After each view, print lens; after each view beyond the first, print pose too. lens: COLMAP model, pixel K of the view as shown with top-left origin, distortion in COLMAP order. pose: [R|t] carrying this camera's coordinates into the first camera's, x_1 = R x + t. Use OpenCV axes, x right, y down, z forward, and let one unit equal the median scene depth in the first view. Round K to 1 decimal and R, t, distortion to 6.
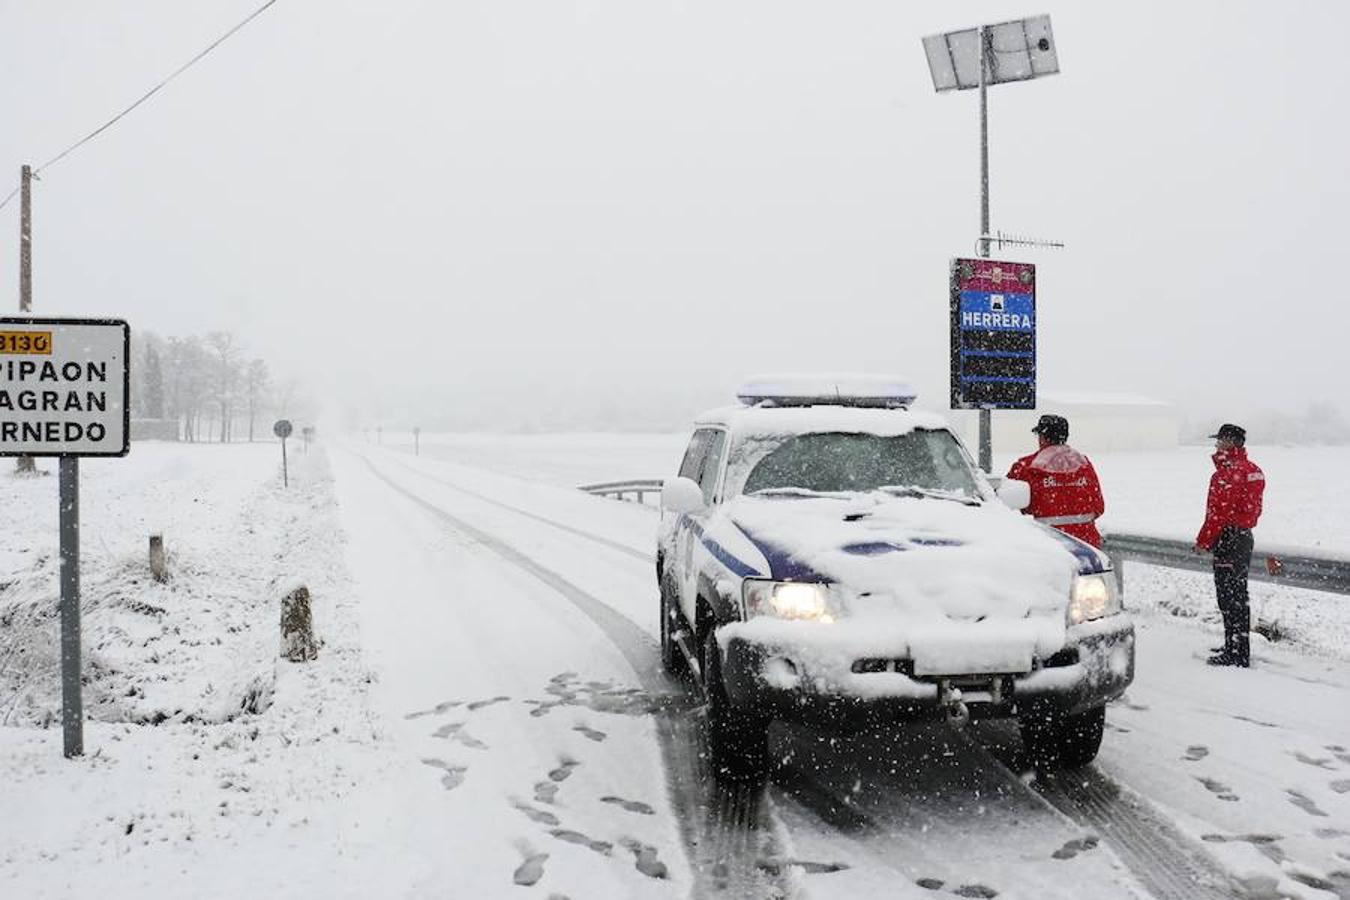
lens RADIAL K [[1094.9, 0, 674.7], [0, 1094.9, 466.3], [0, 0, 1]] dist [-0.189026, 0.163862]
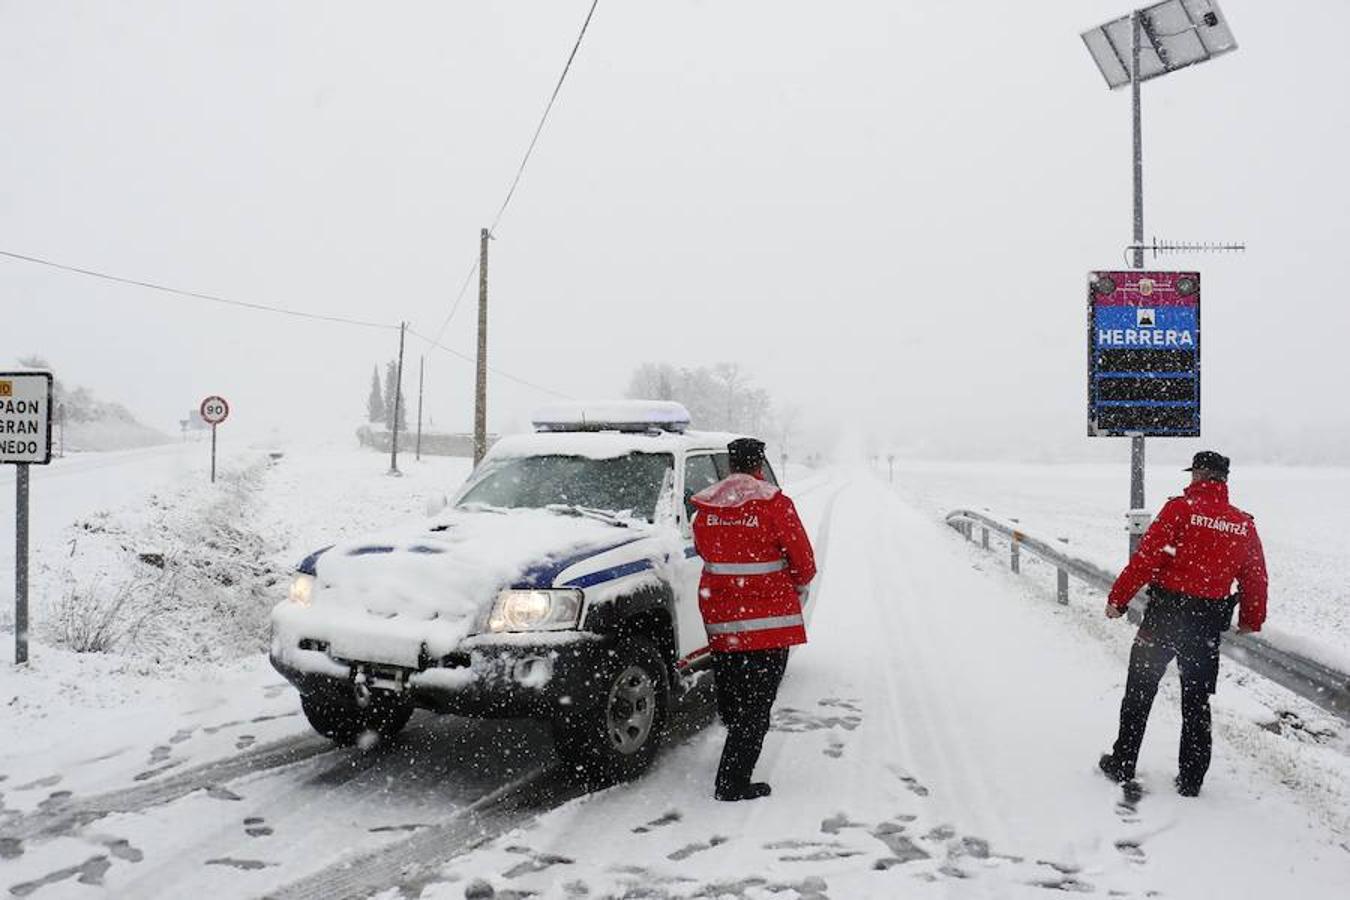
lens RADIAL K [[1094.9, 0, 674.7], [0, 1094.9, 466.3], [0, 0, 1]] dist [-0.189026, 0.163862]
pose [[0.886077, 0.015376, -0.463282, 0.862349], [-0.027567, 0.999429, -0.019555, -0.001984], [0.462717, 0.030099, 0.885995, 0.099616]]
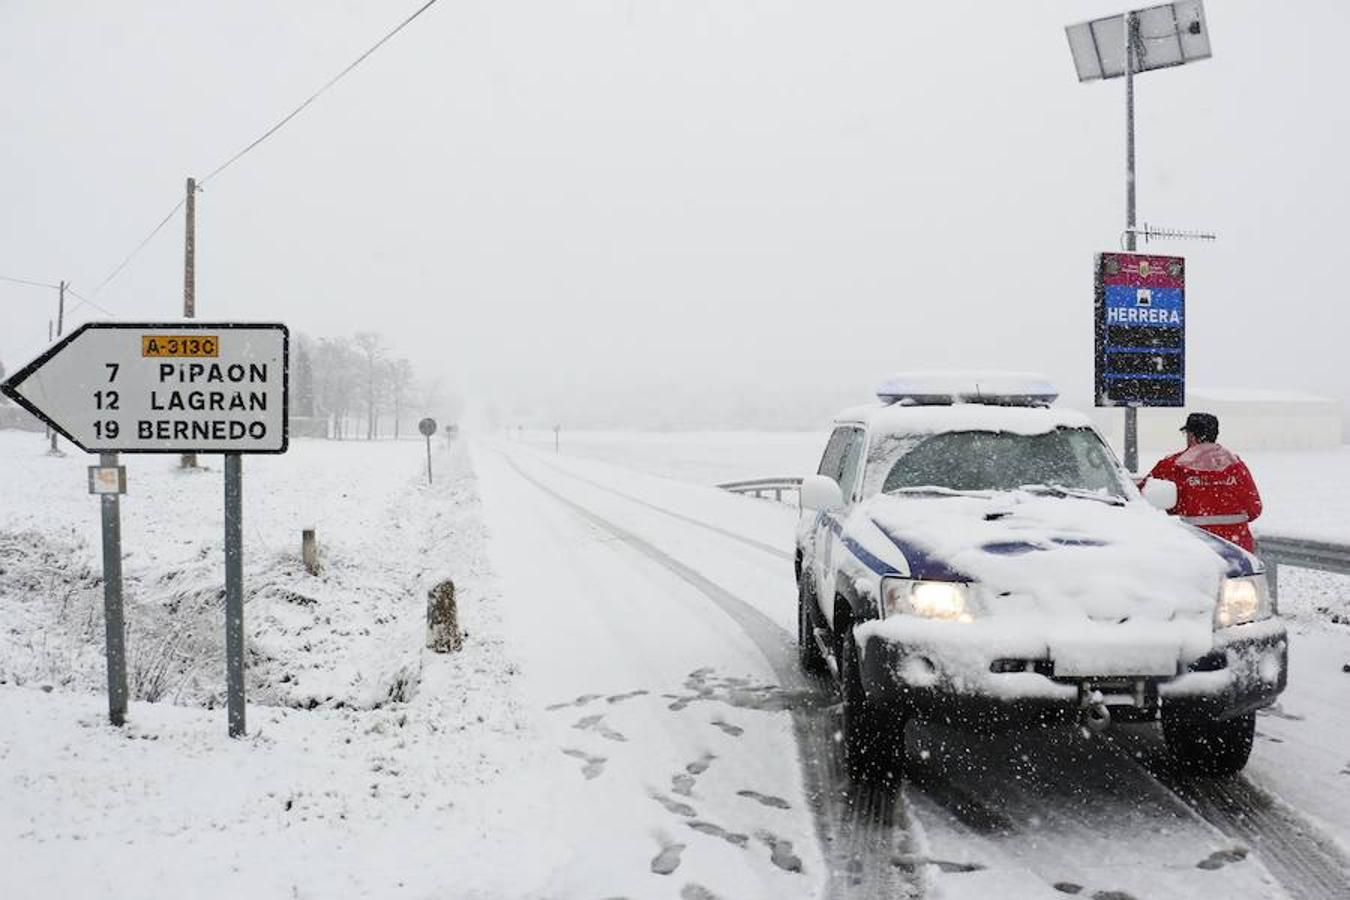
lens RADIAL K [[1094.9, 0, 674.7], [0, 1094.9, 466.3], [0, 0, 1]] dist [-0.189026, 0.163862]
pose [[0.992053, 0.003621, -0.125769, -0.000798], [-0.003389, 0.999992, 0.002063, 0.000106], [0.125776, -0.001620, 0.992057, -0.011113]]
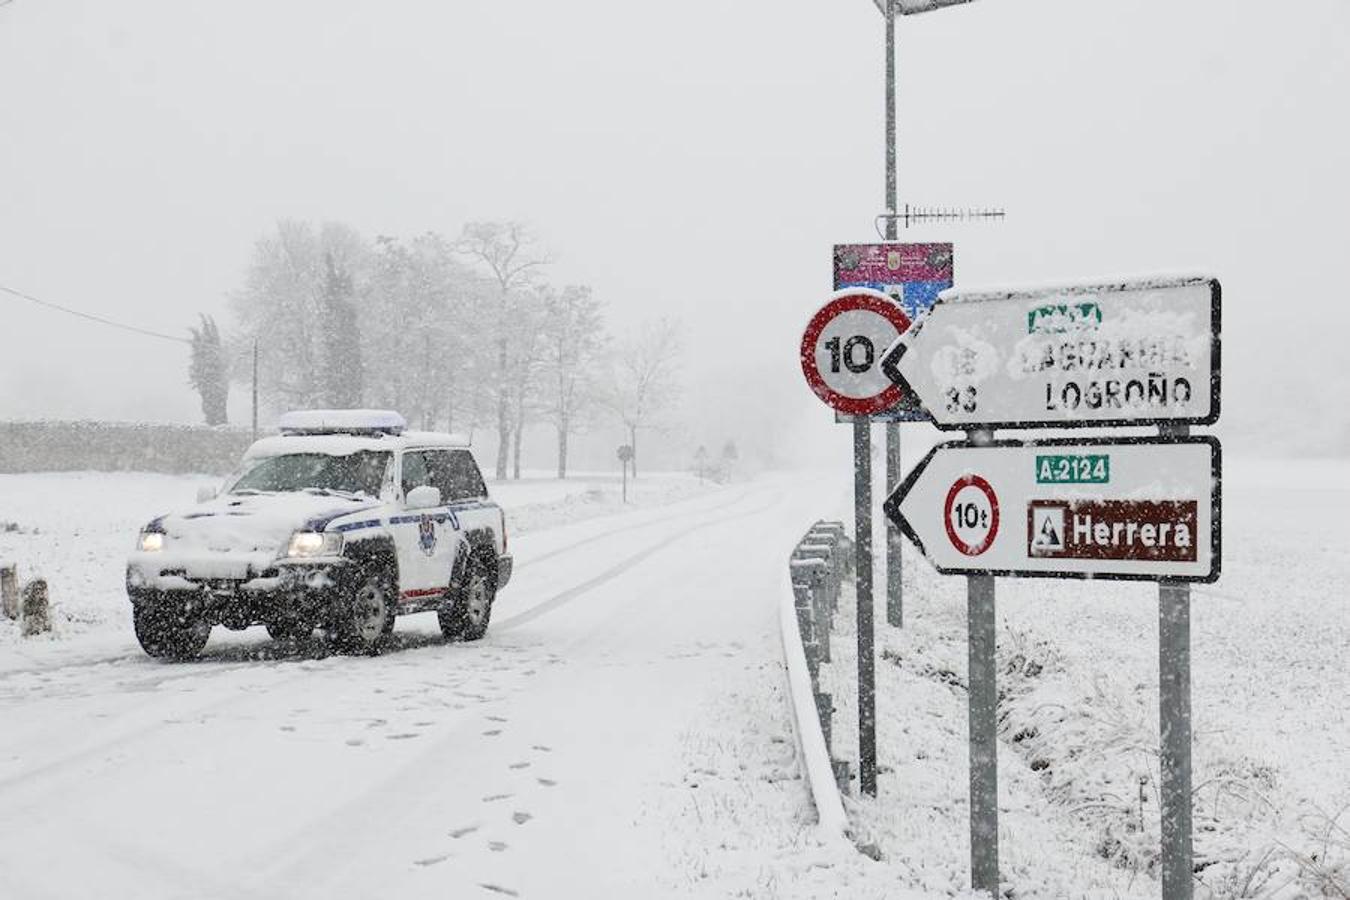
lens RADIAL K [[3062.8, 0, 673.4], [0, 3062.8, 516.3], [0, 0, 1]] dist [0.375564, -0.213849]
pose [[0.928222, 0.001027, -0.372024, 2.442033], [-0.005188, 0.999935, -0.010184, 0.105700], [0.371989, 0.011384, 0.928167, -3.020252]]
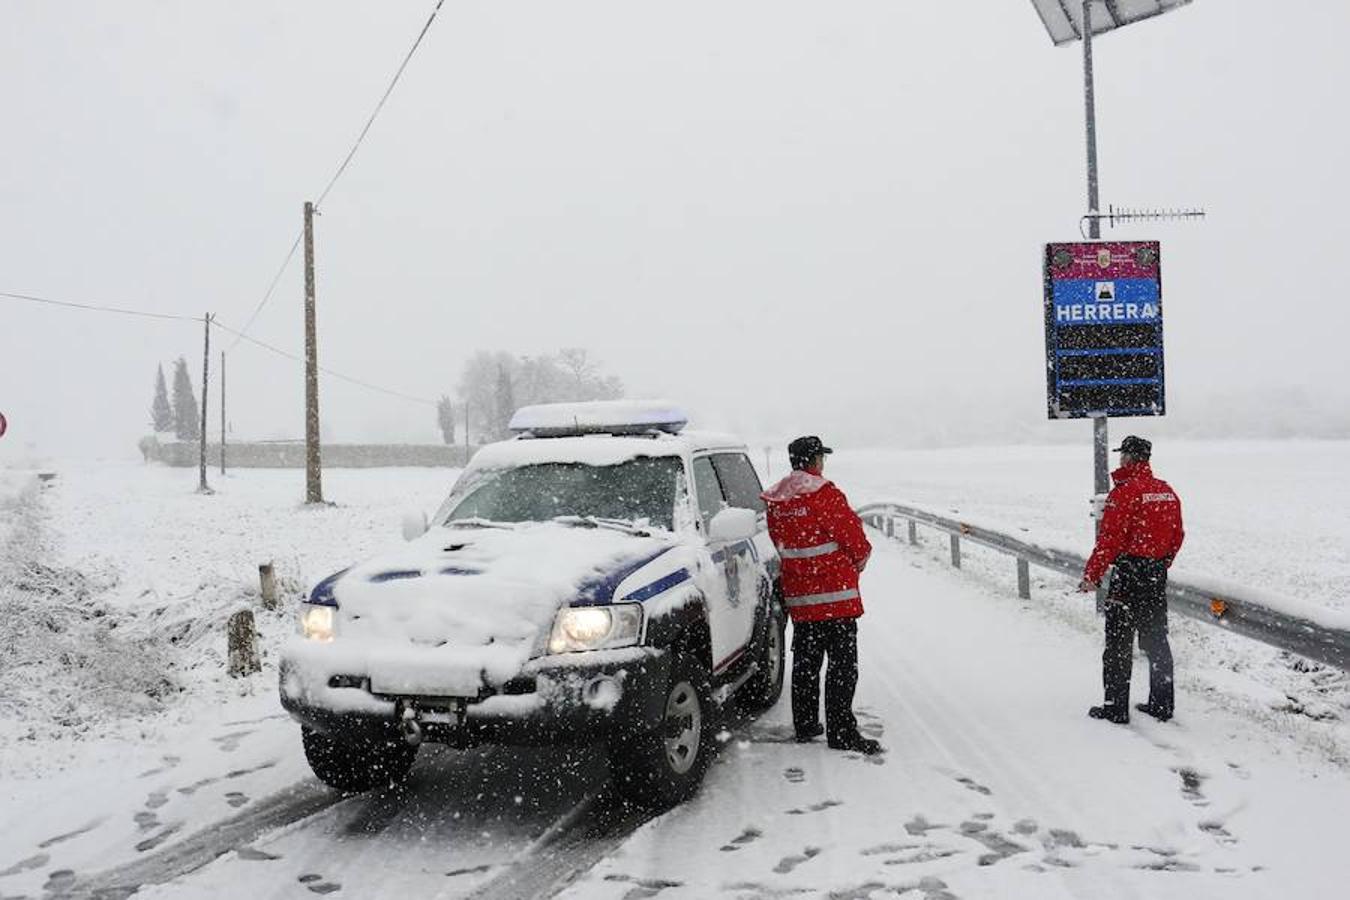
lens RADIAL K [[1251.4, 0, 675.1], [0, 1251.4, 470.0], [0, 0, 1]] dist [-0.155007, 0.246565]
pose [[0.939077, -0.021769, -0.343017, 0.740423], [0.017171, 0.999717, -0.016436, -0.004133], [0.343278, 0.009545, 0.939185, -0.054903]]
